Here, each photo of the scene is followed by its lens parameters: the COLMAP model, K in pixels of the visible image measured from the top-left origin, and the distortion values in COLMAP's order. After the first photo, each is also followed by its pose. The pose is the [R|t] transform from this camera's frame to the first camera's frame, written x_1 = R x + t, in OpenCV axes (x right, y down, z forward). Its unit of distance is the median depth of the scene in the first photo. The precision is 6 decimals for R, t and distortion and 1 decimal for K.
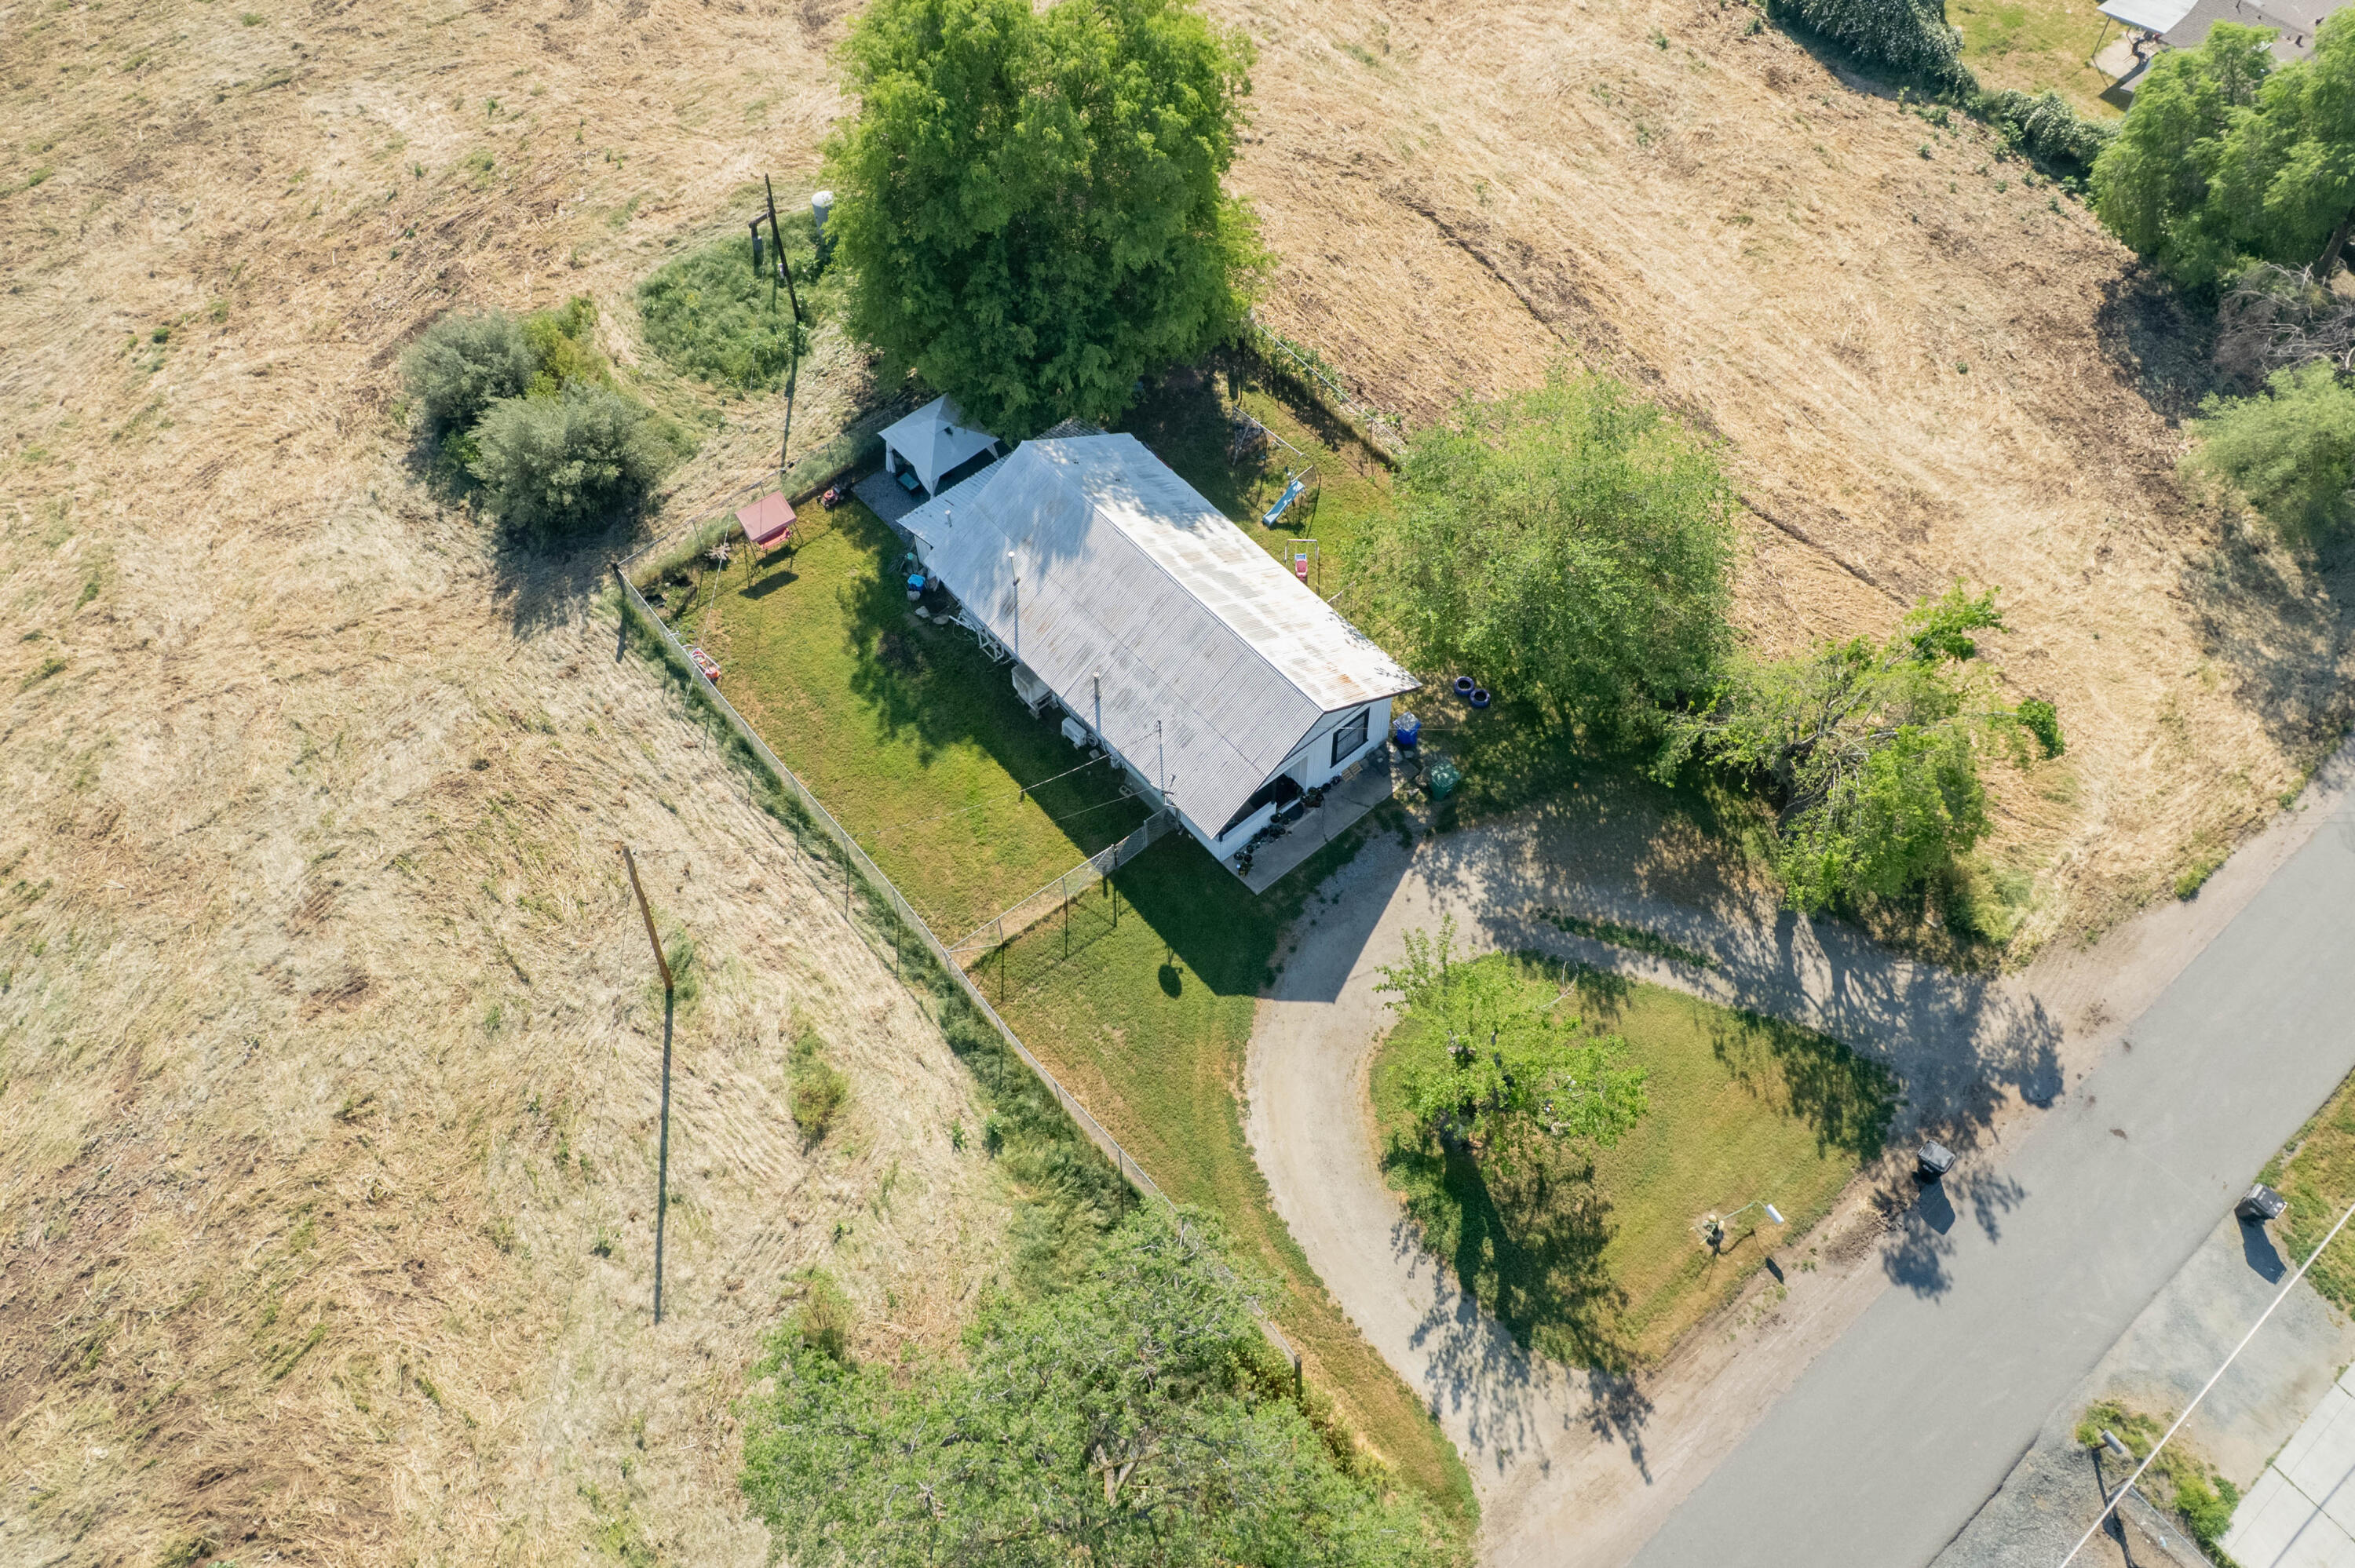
lens RADIAL K [[1763.3, 0, 1201.8], [0, 1763.3, 783.9], [0, 0, 1]] dist [-0.057710, 0.060523]
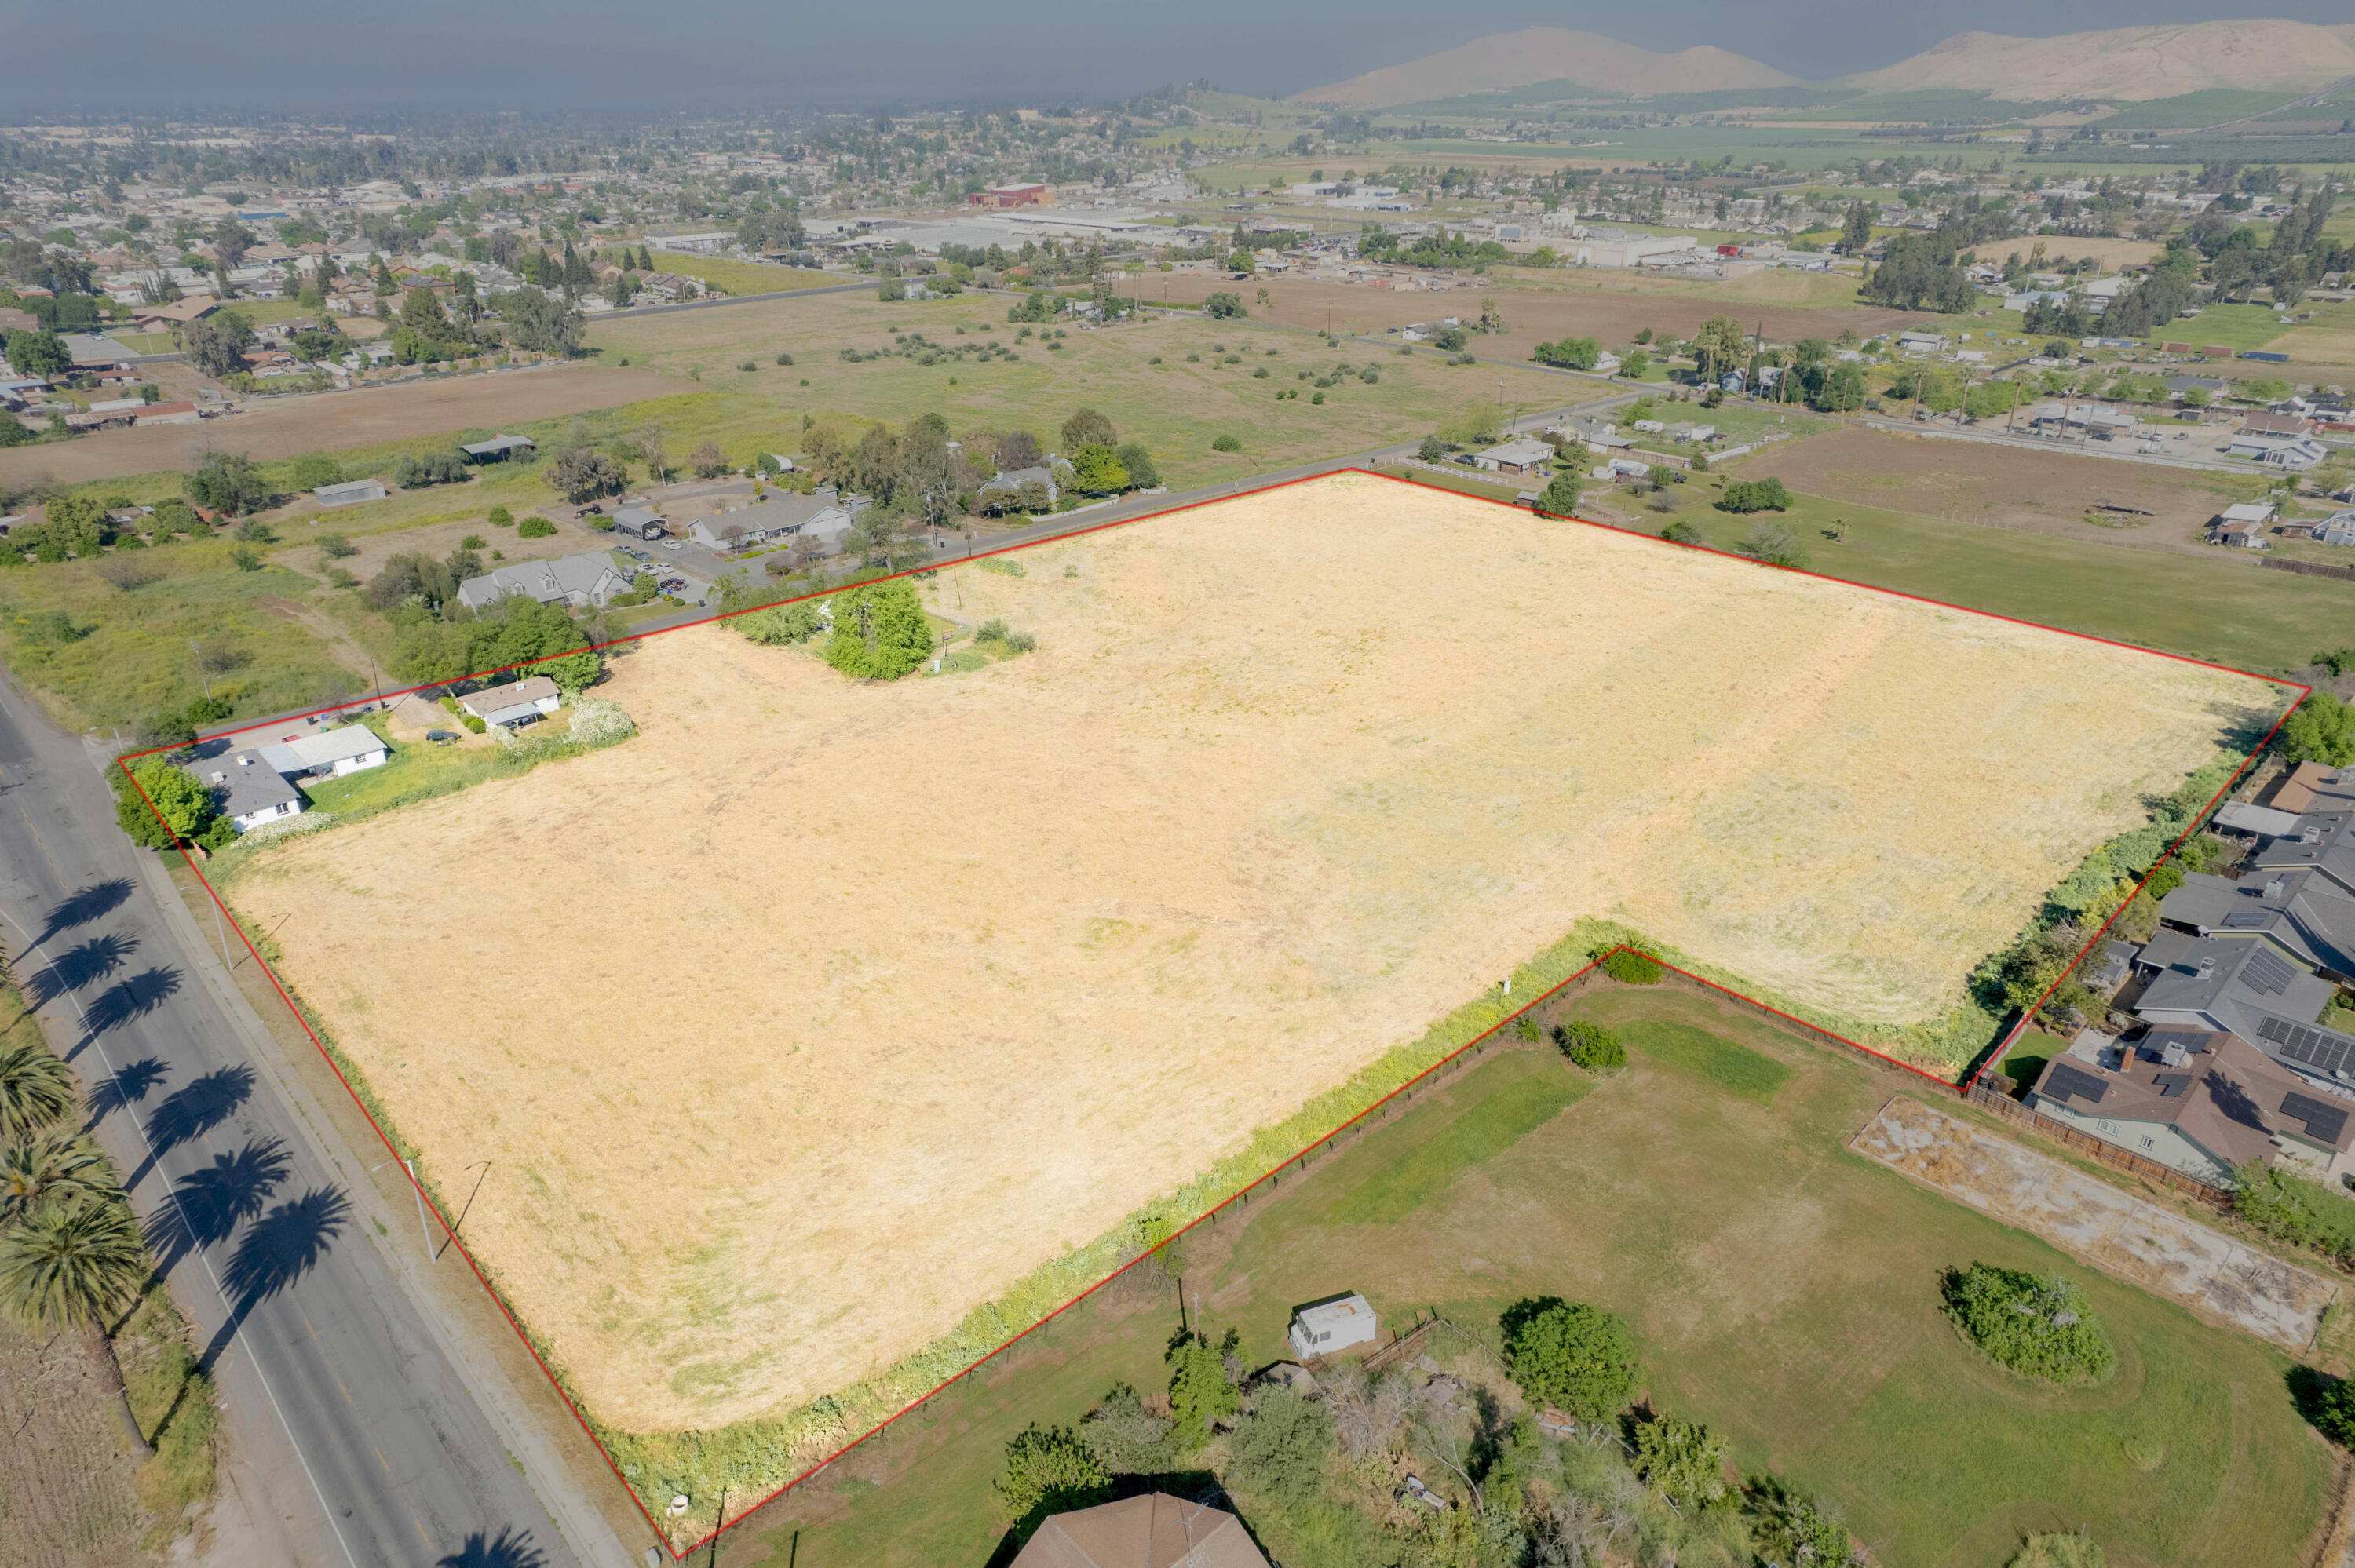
lens RADIAL K [[1506.9, 0, 1191.2], [0, 1506.9, 791.1], [0, 0, 1]] dist [-0.073909, 0.077824]
pose [[-0.997847, 0.042982, -0.049542, -0.762112], [-0.042844, 0.144780, 0.988536, -4.521856], [0.049662, 0.988530, -0.142627, 2.265592]]
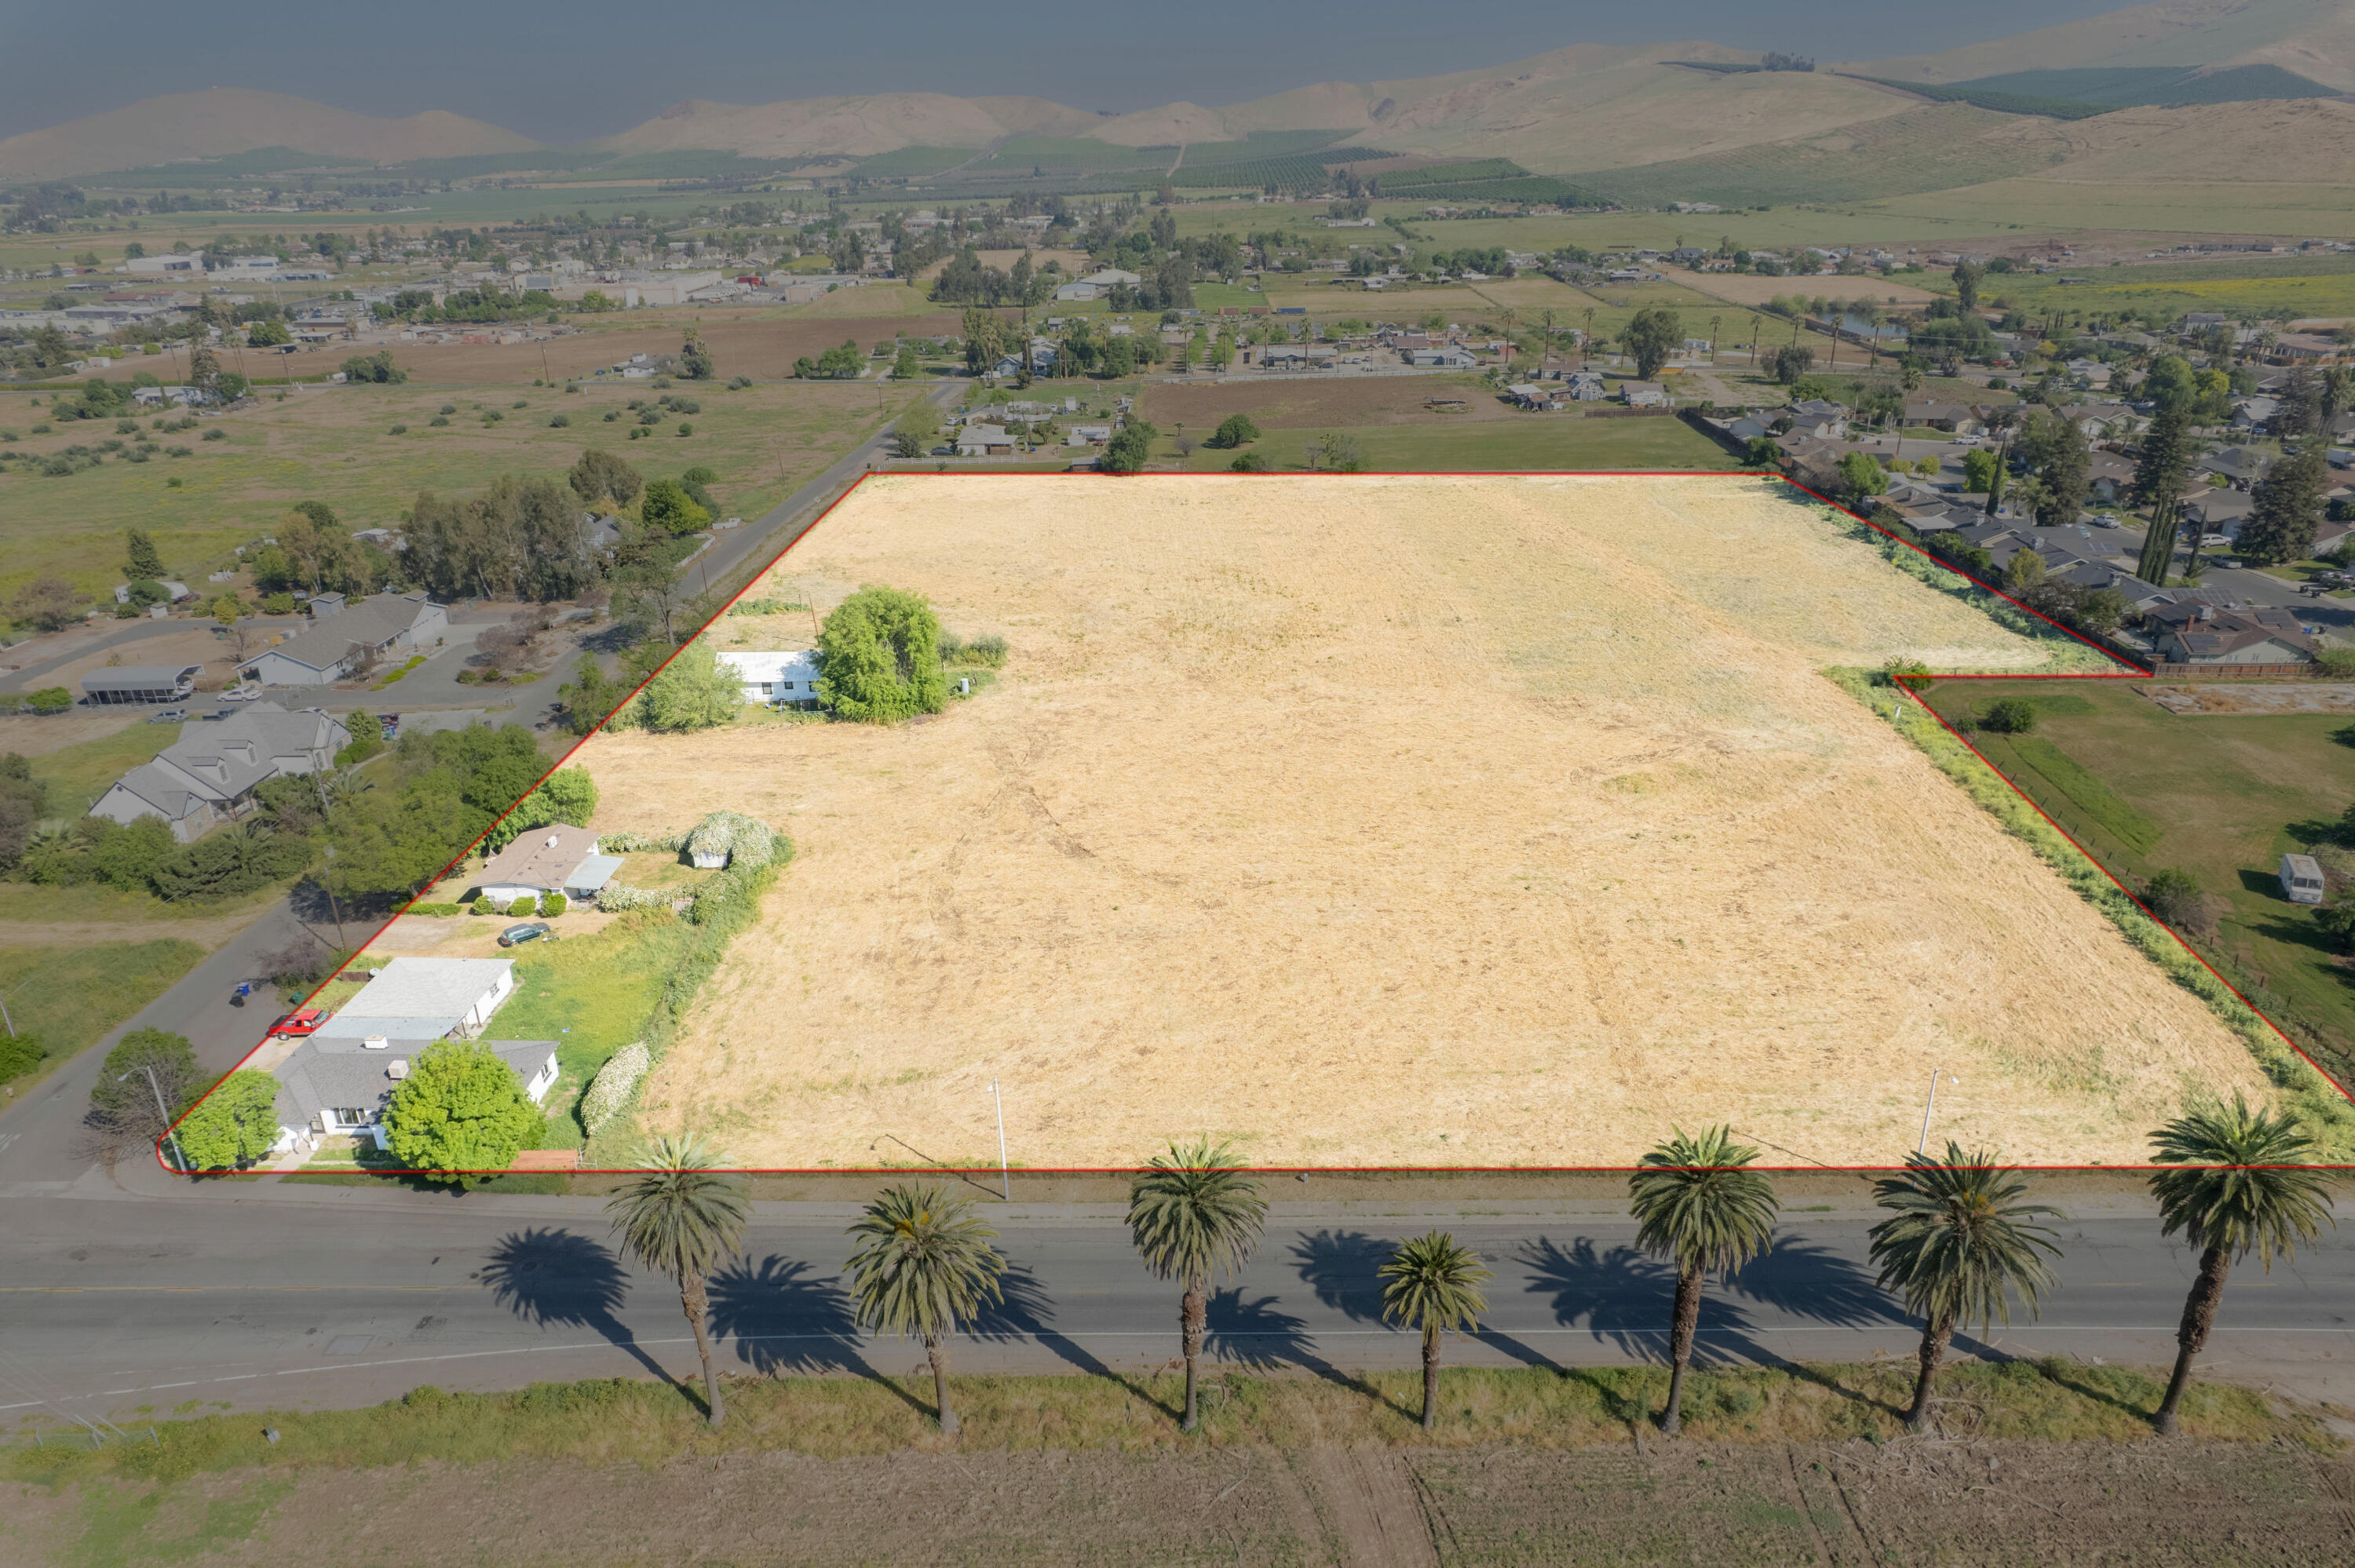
lens RADIAL K [[1500.0, 0, 1190.0], [0, 1500.0, 807.4], [0, 0, 1]] dist [-0.072059, 0.076027]
pose [[-0.672297, 0.324299, -0.665468, 1.812063], [-0.602264, 0.283110, 0.746410, -3.304541], [0.430460, 0.902596, 0.004980, 1.766829]]
